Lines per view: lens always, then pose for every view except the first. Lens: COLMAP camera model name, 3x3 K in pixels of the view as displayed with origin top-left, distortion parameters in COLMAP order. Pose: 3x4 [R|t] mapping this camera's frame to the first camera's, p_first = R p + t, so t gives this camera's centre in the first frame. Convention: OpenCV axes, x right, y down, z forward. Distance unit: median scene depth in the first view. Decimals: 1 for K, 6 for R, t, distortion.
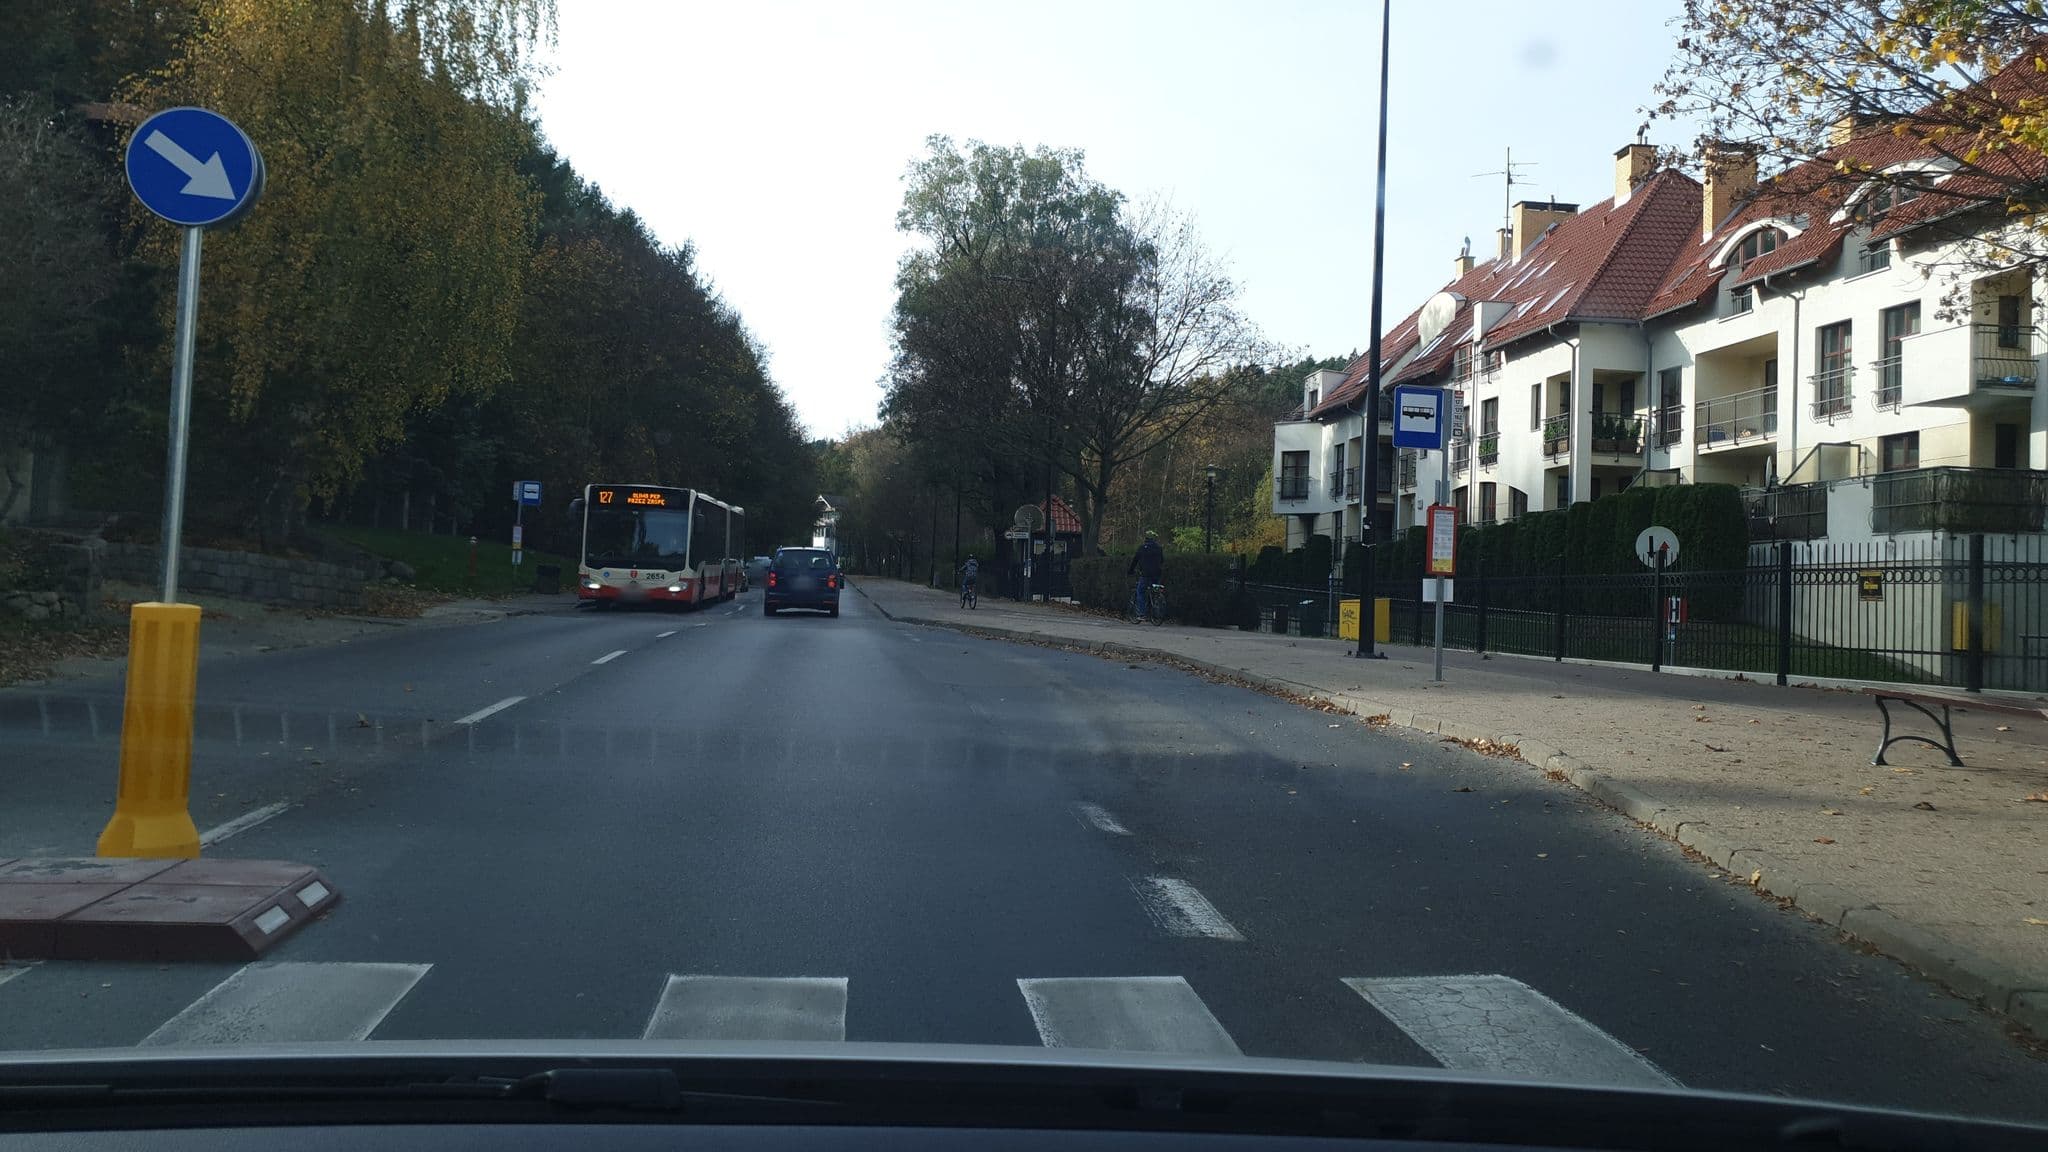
lens RADIAL K [[1498.2, 0, 1006.3], [0, 1498.2, 538.3], [0, 0, 1]] dist [0.008050, -0.001964]
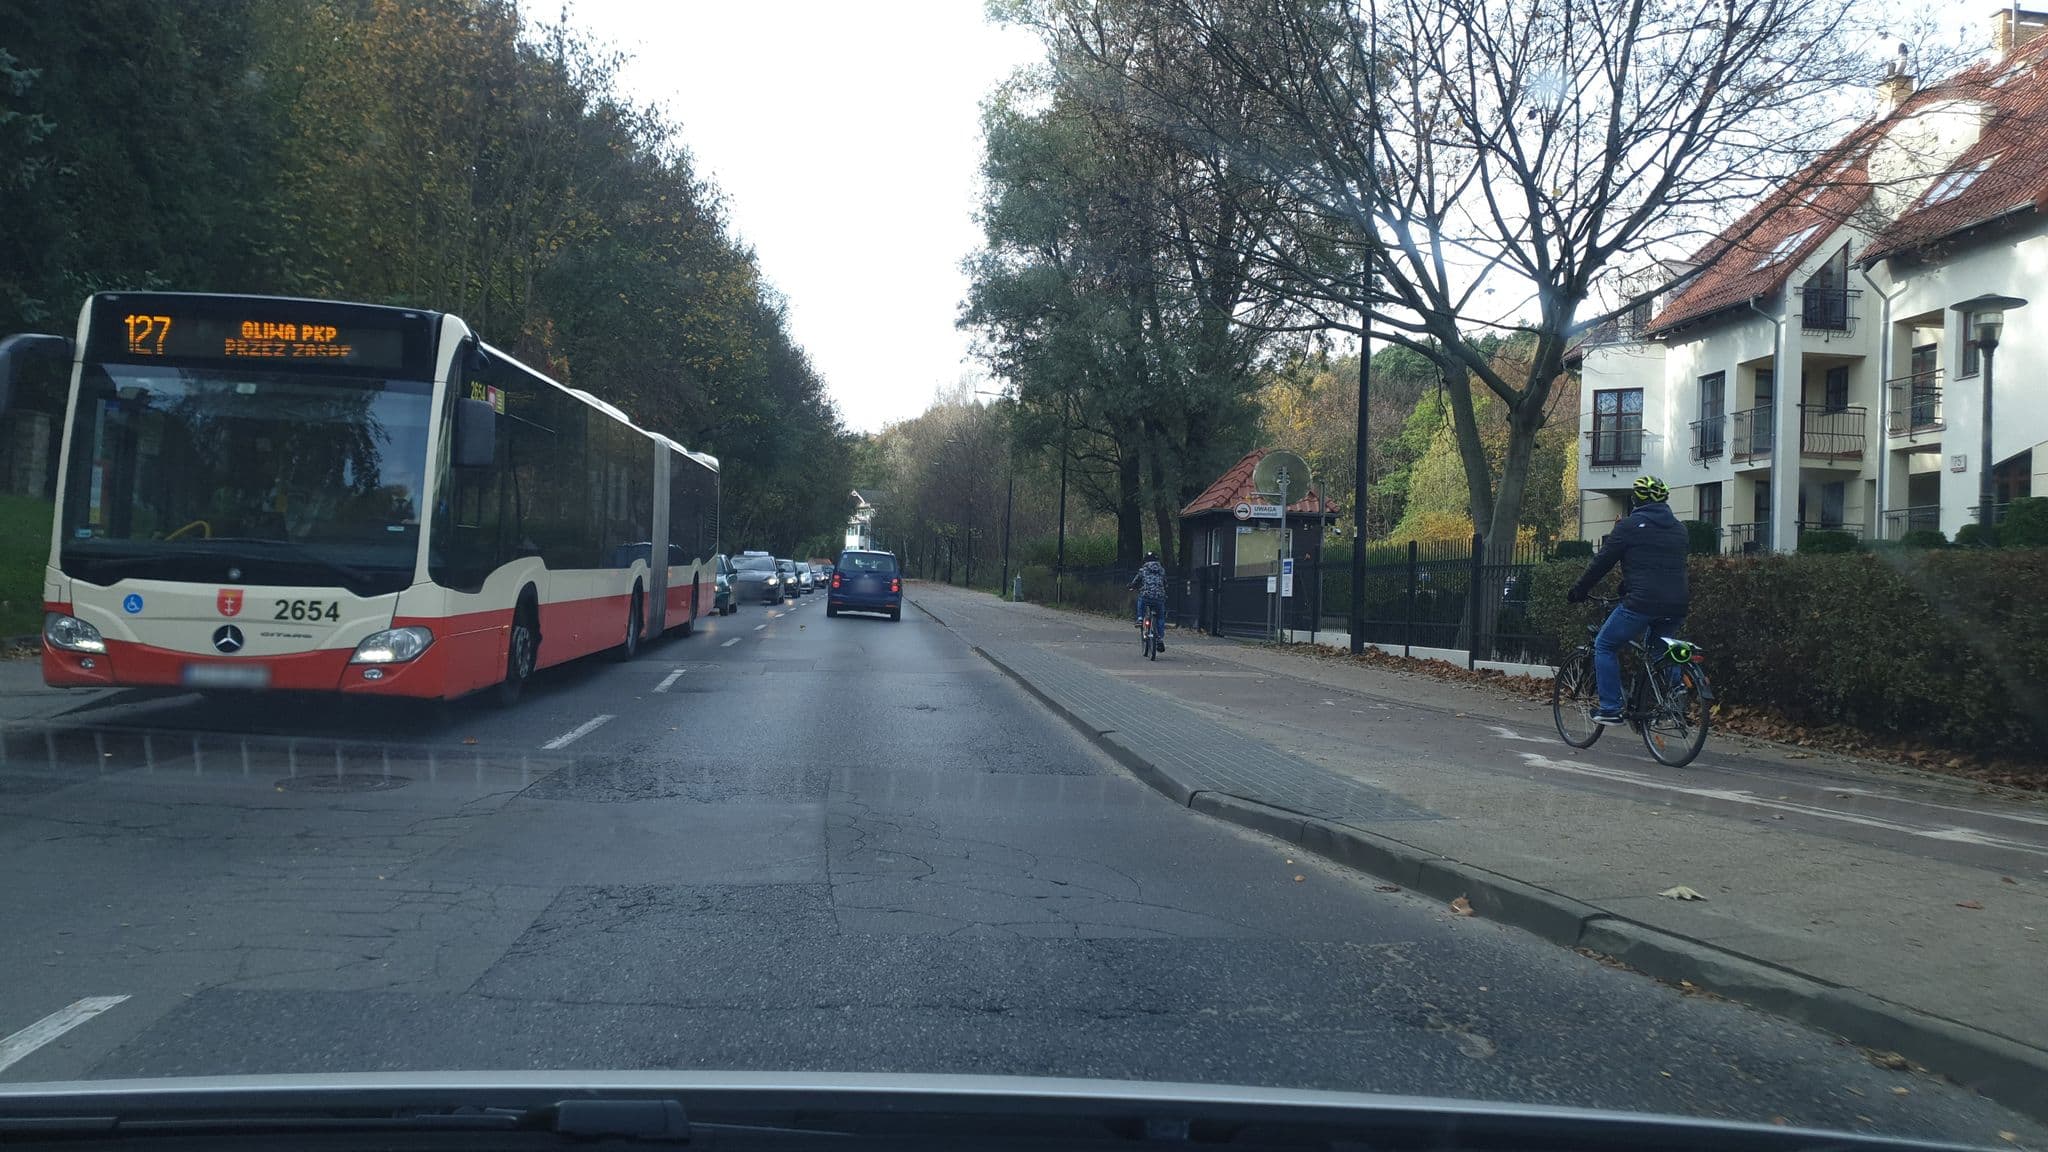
lens RADIAL K [[1498.2, 0, 1035.2], [0, 1498.2, 571.8], [0, 0, 1]] dist [0.008050, -0.001964]
pose [[0.999982, 0.005574, -0.002360, -0.054783], [-0.005522, 0.999747, 0.021818, 0.006339], [0.002481, -0.021805, 0.999759, 0.410472]]
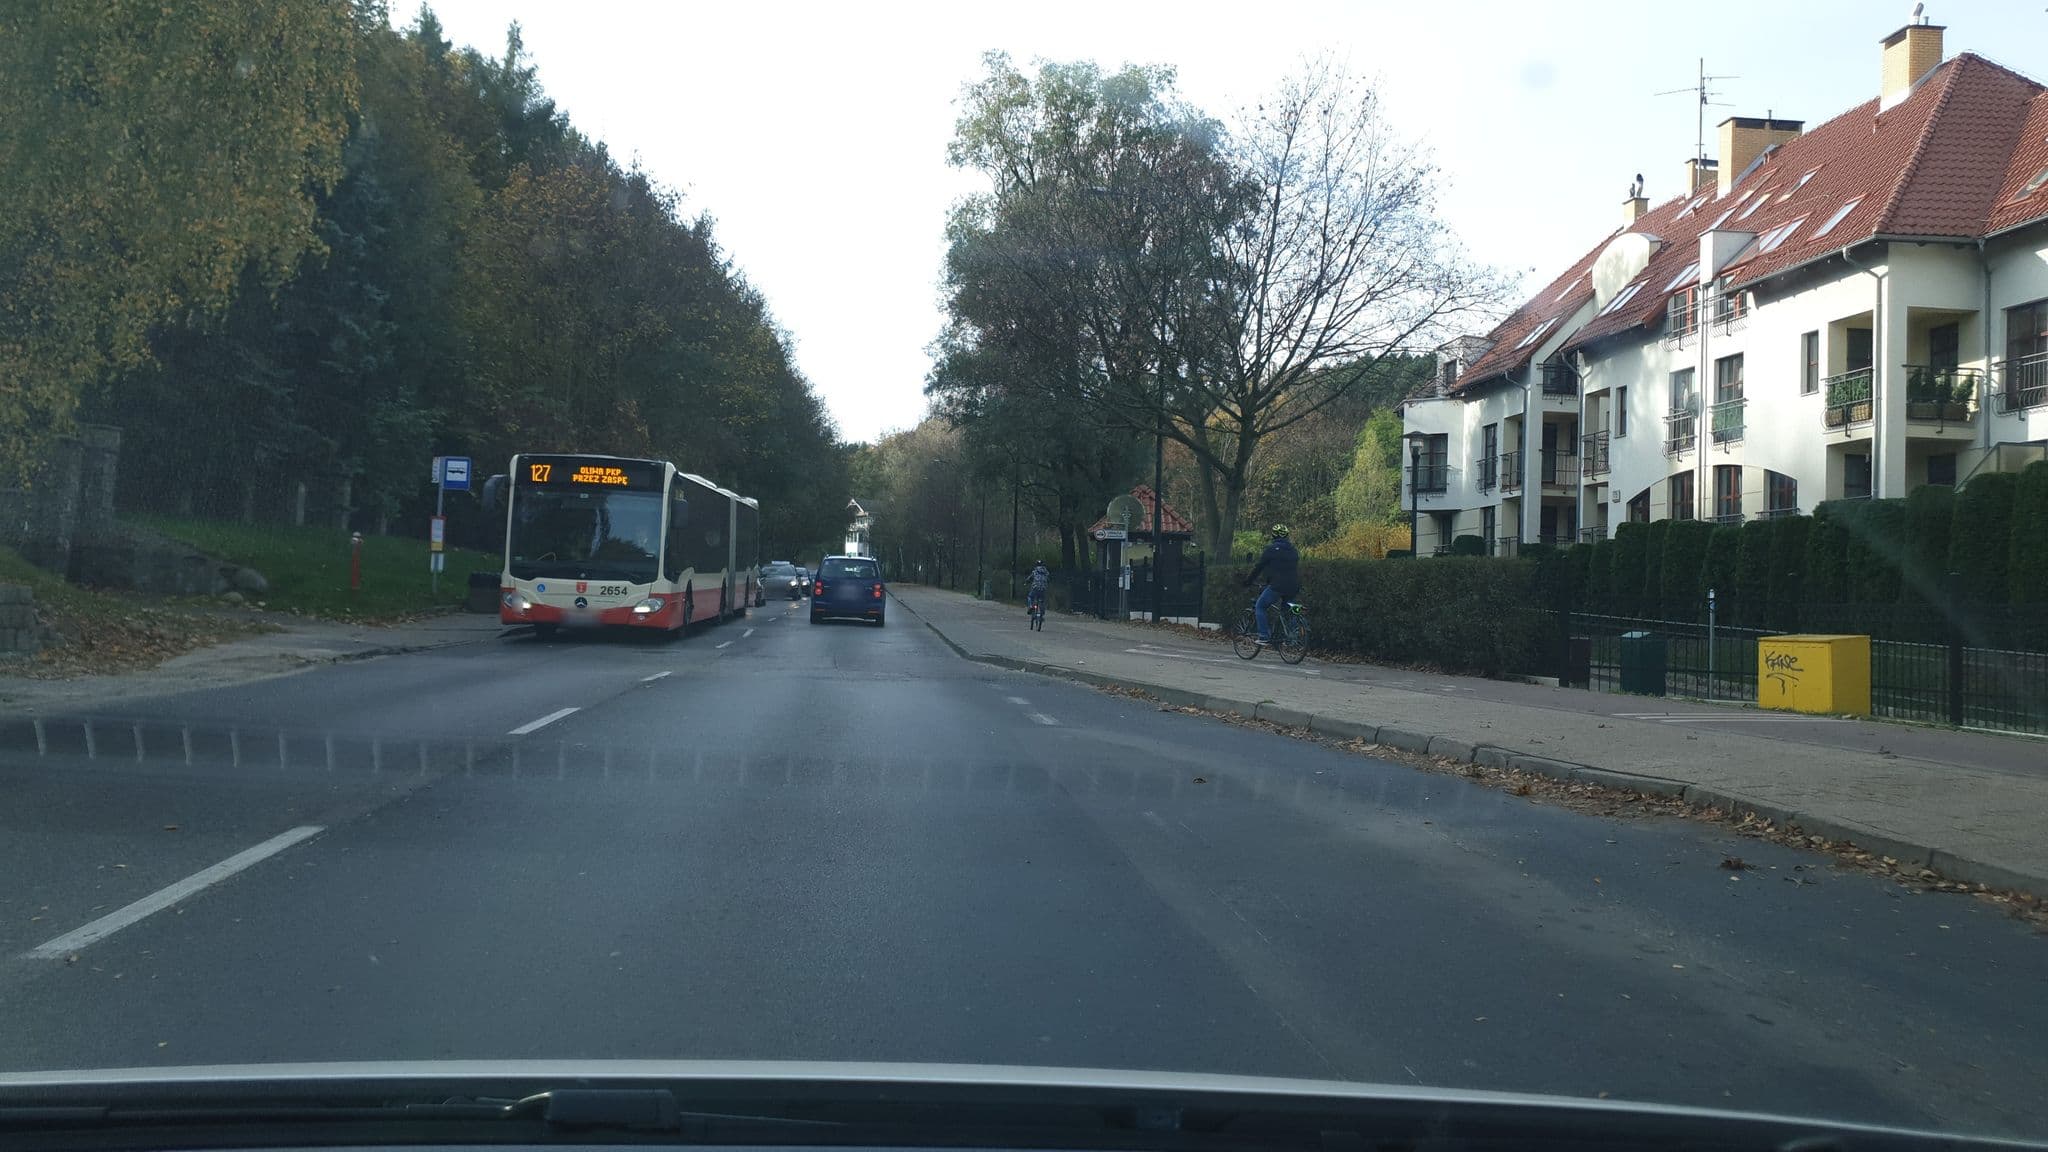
lens RADIAL K [[1498.2, 0, 1011.6], [0, 1498.2, 575.7], [0, 0, 1]] dist [0.008050, -0.001964]
pose [[0.999843, 0.000915, -0.017676, -0.024950], [-0.000547, 0.999783, 0.020830, 0.002593], [0.017691, -0.020817, 0.999627, 0.189426]]
